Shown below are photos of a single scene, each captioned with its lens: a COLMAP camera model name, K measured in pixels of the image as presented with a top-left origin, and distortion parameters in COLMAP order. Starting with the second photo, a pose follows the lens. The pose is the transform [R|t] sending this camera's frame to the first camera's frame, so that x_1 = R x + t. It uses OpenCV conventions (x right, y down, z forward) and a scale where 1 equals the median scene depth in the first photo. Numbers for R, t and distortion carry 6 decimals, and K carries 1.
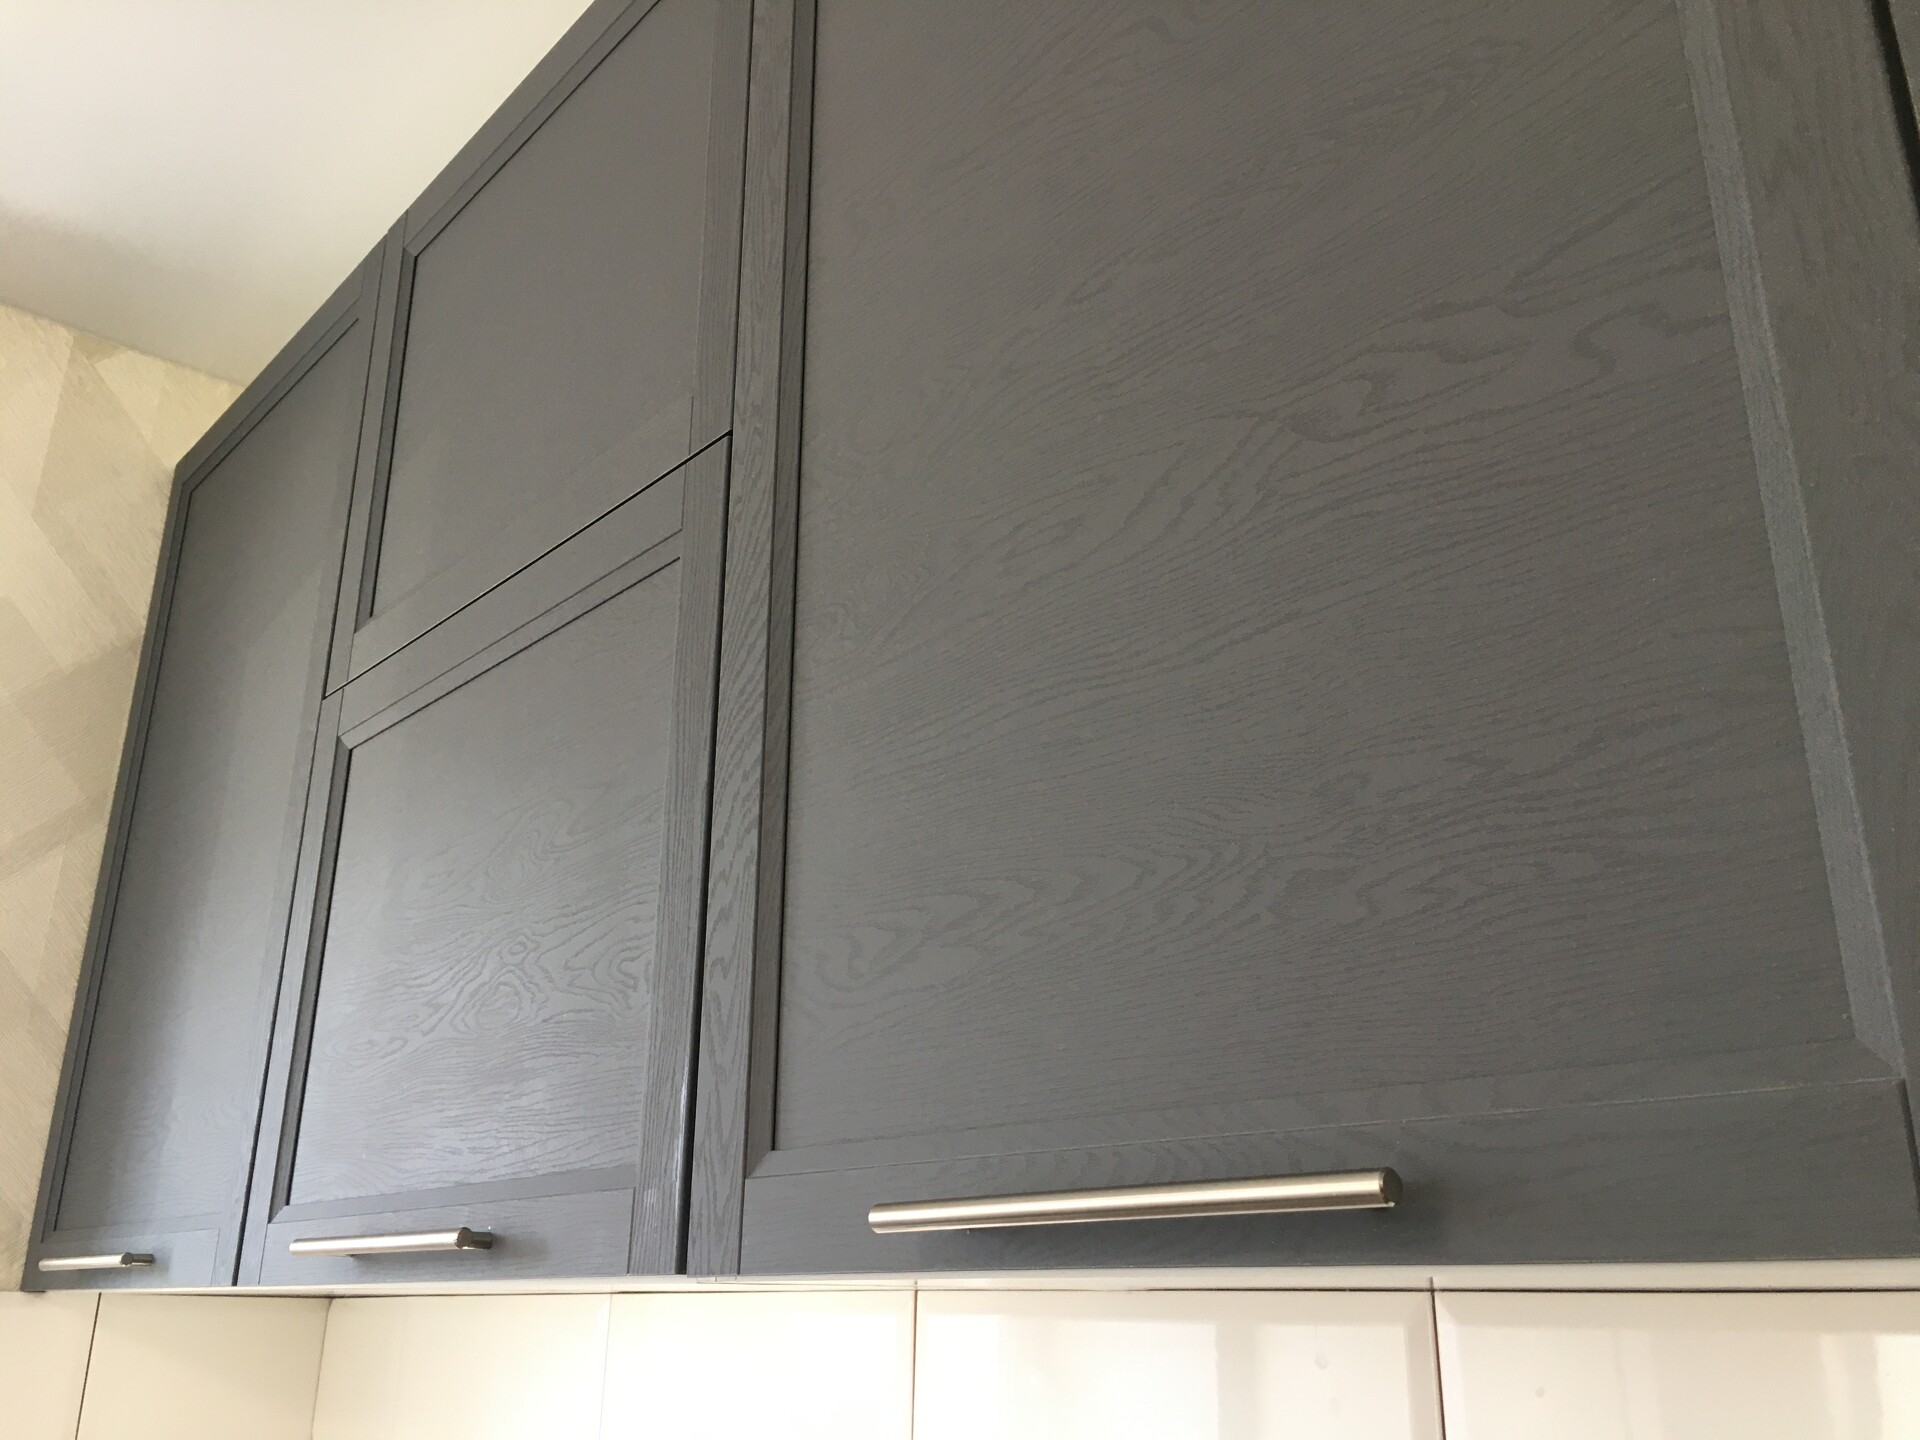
lens RADIAL K [[1644.9, 0, 959.3], [0, 1644.9, 715.7], [0, 0, 1]] dist [0.086630, -0.124120]
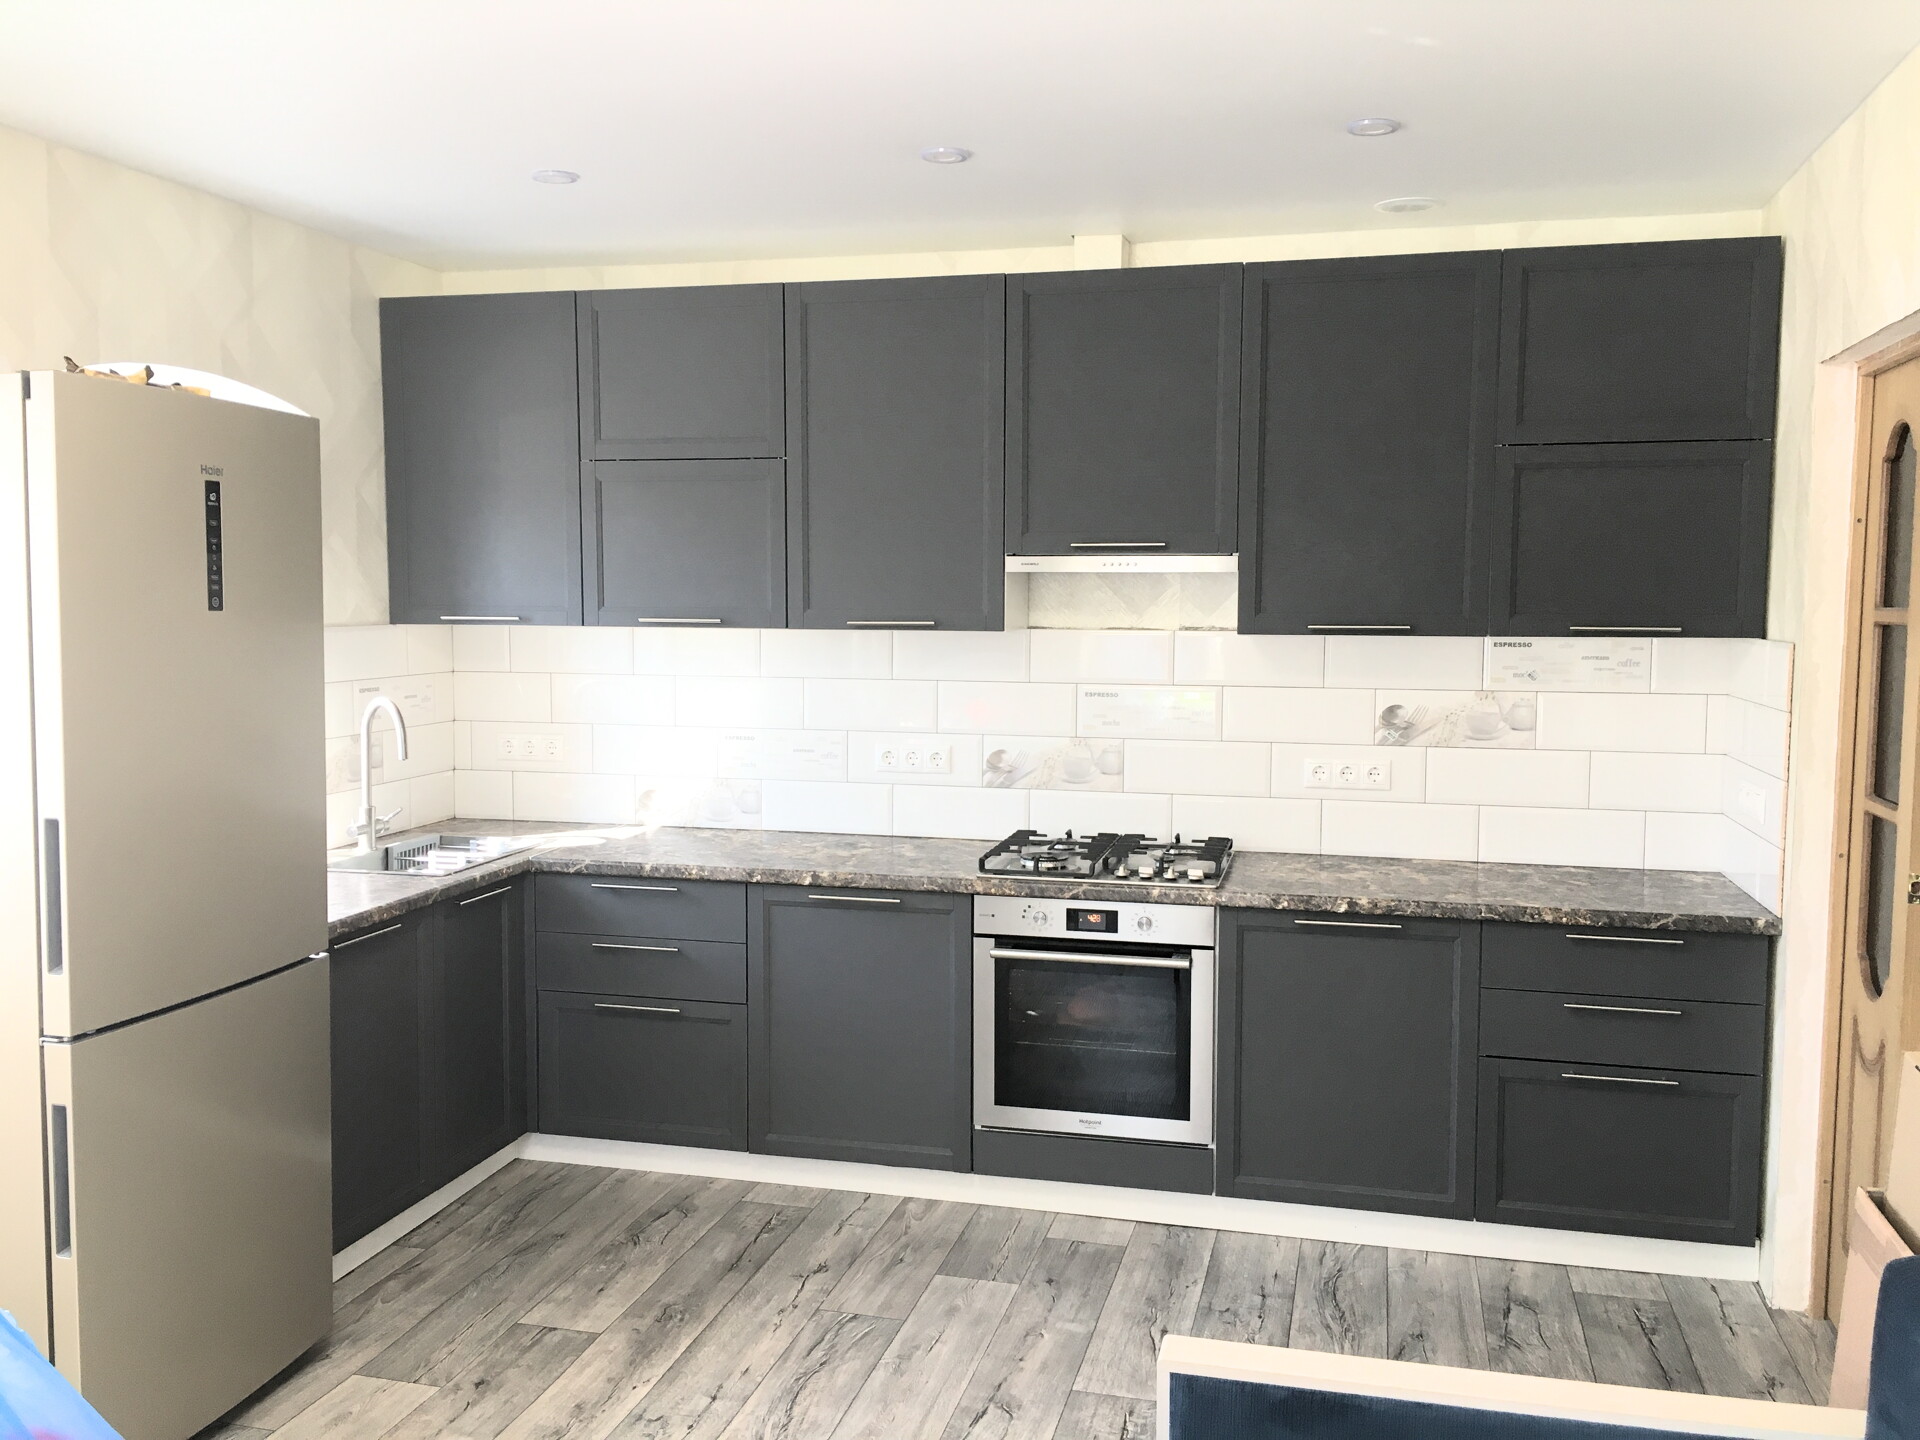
lens RADIAL K [[1644.9, 0, 959.3], [0, 1644.9, 715.7], [0, 0, 1]] dist [0.086630, -0.124120]
pose [[0.818389, -0.052383, 0.572272, -2.663383], [-0.189101, 0.915829, 0.354258, -1.362119], [-0.542660, -0.398138, 0.739598, -3.282679]]
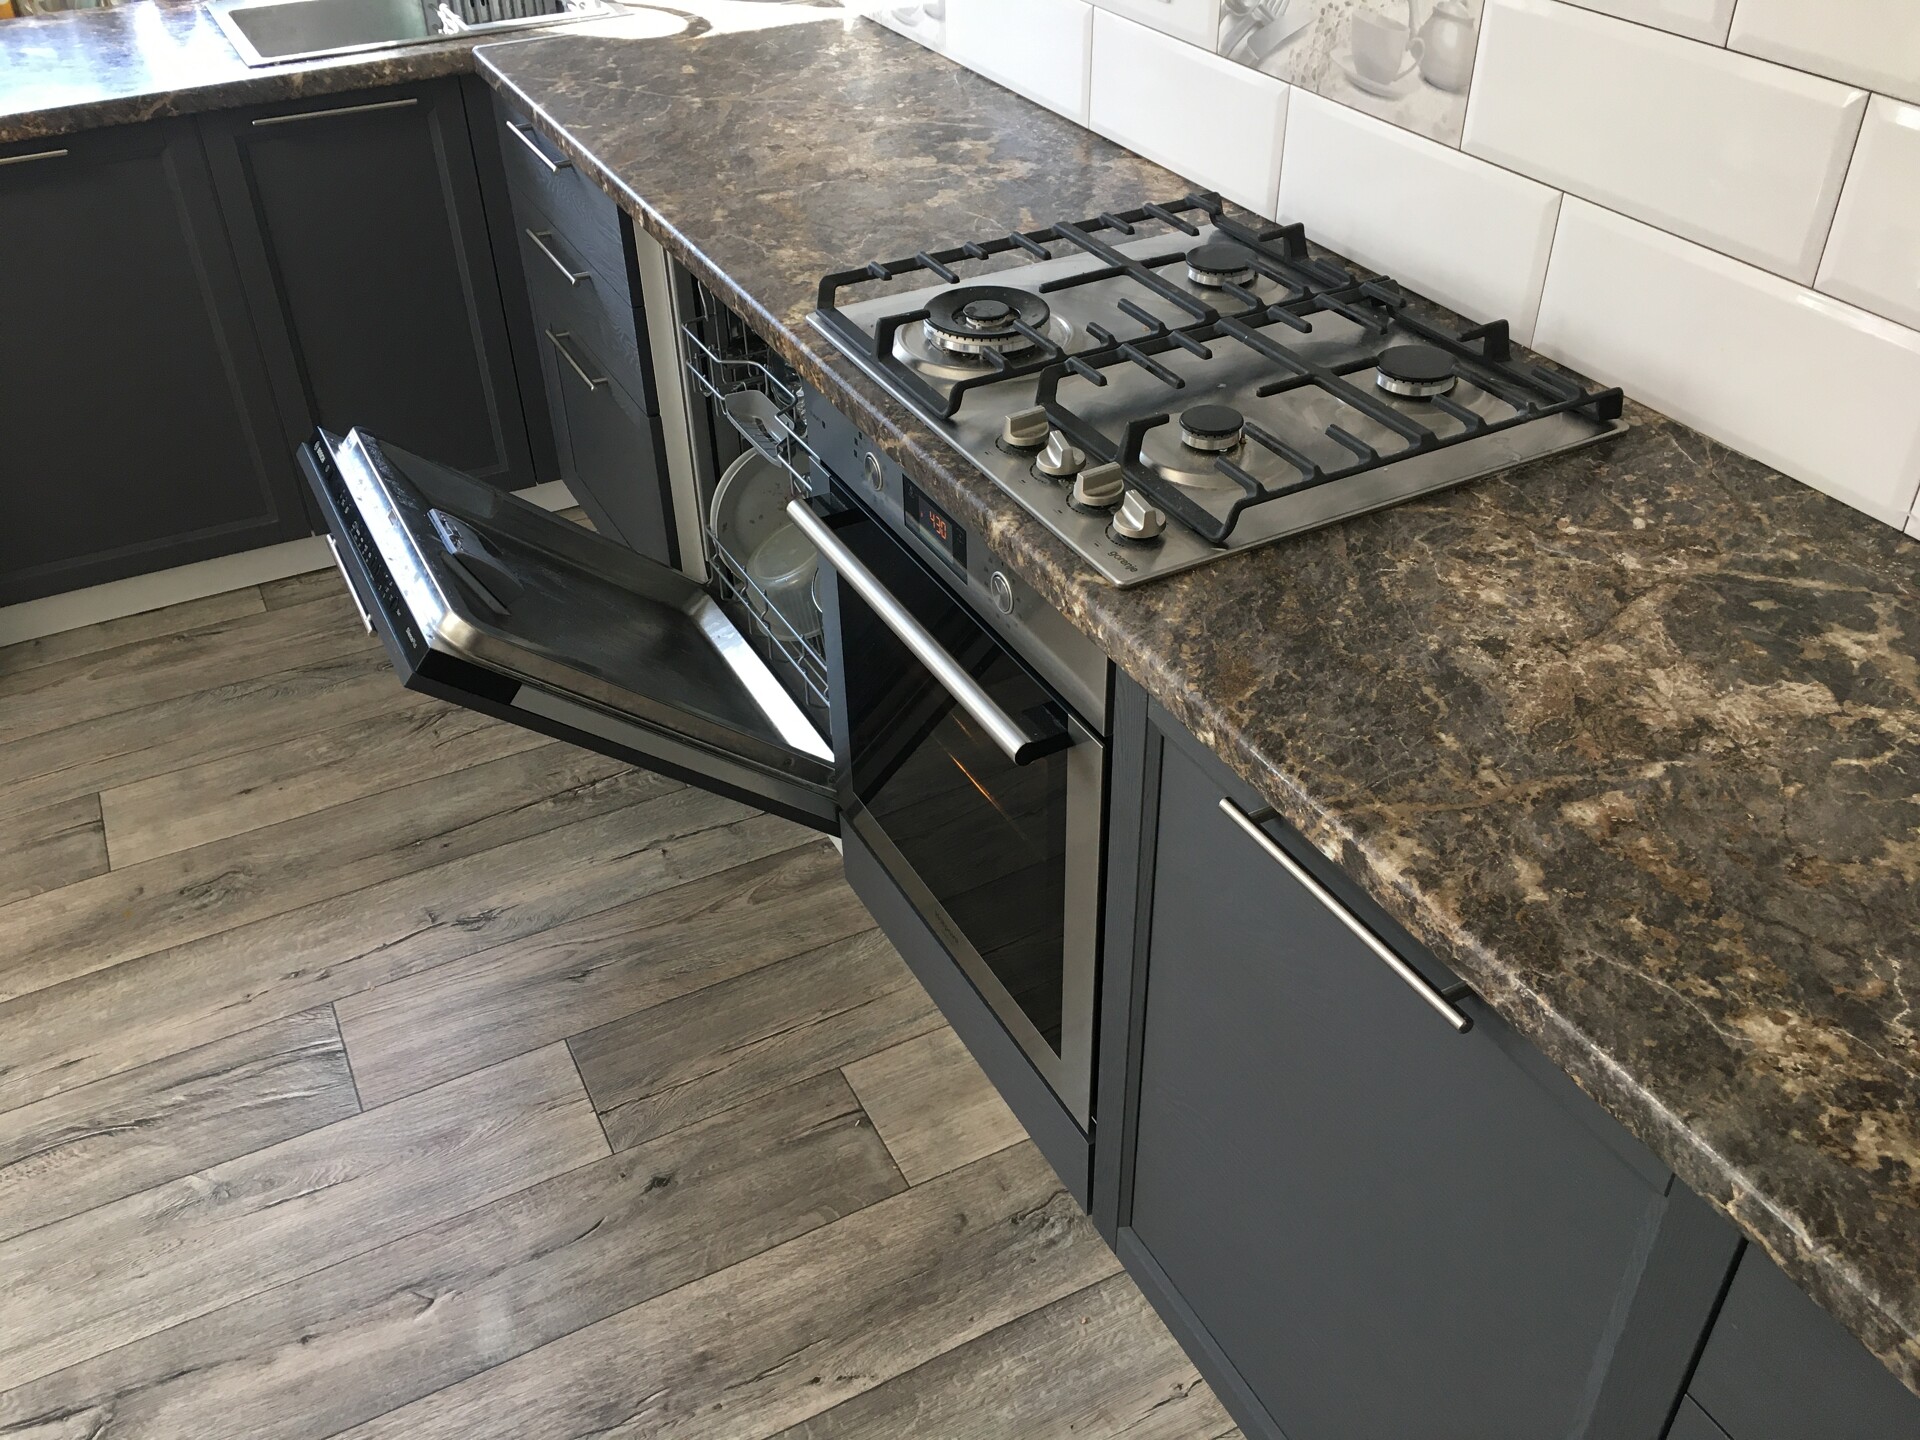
lens RADIAL K [[1644.9, 0, 959.3], [0, 1644.9, 715.7], [0, 0, 1]] dist [0.086630, -0.124120]
pose [[0.971737, 0.114603, -0.206383, 0.686484], [0.106185, 0.568623, 0.815716, -0.567297], [0.210837, -0.814576, 0.540383, -1.377807]]
